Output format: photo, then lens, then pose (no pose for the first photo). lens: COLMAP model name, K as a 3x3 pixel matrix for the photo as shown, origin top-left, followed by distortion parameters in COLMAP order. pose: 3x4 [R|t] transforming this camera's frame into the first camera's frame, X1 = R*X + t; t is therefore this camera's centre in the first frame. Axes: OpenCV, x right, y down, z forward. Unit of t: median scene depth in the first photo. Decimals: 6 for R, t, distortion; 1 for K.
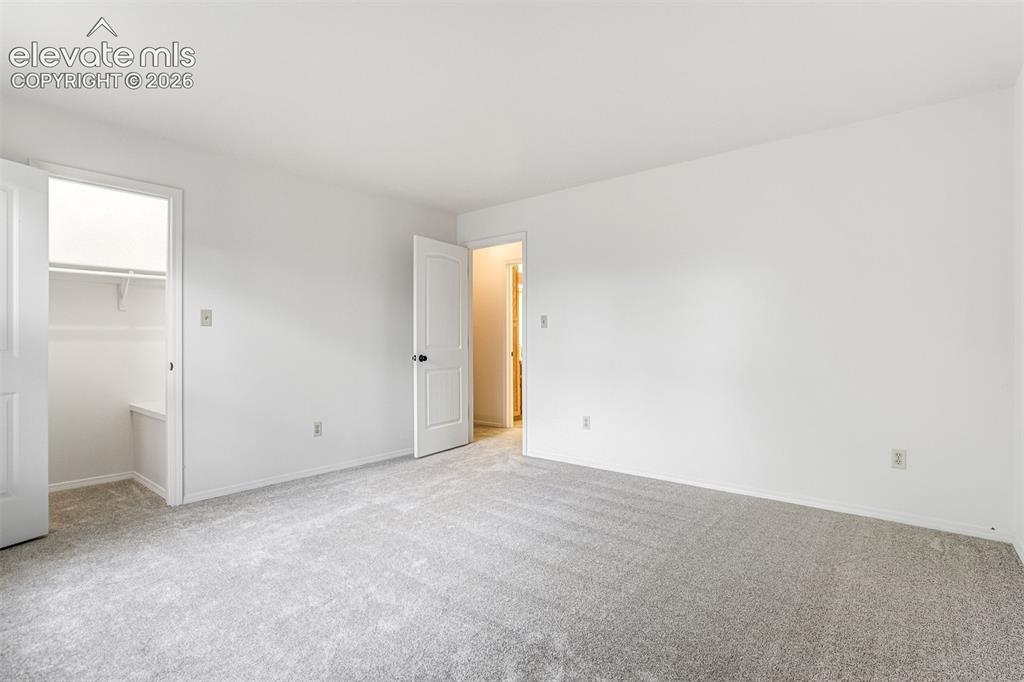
lens RADIAL K [[474.6, 0, 519.4], [0, 474.6, 346.5], [0, 0, 1]] dist [-0.040384, 0.024205]
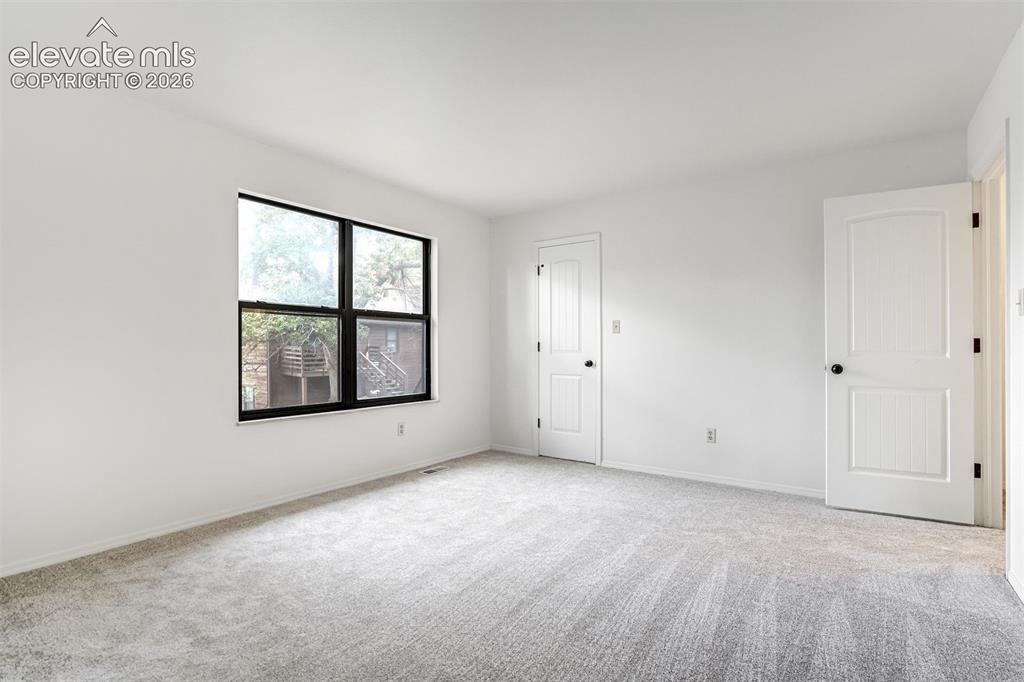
lens RADIAL K [[481.3, 0, 528.4], [0, 481.3, 353.3], [0, 0, 1]] dist [-0.038724, 0.026175]
pose [[0.102596, 0.014952, -0.994611, 0.592035], [-0.011022, 0.999843, 0.013894, -0.004489], [0.994662, 0.009537, 0.102745, 0.605835]]
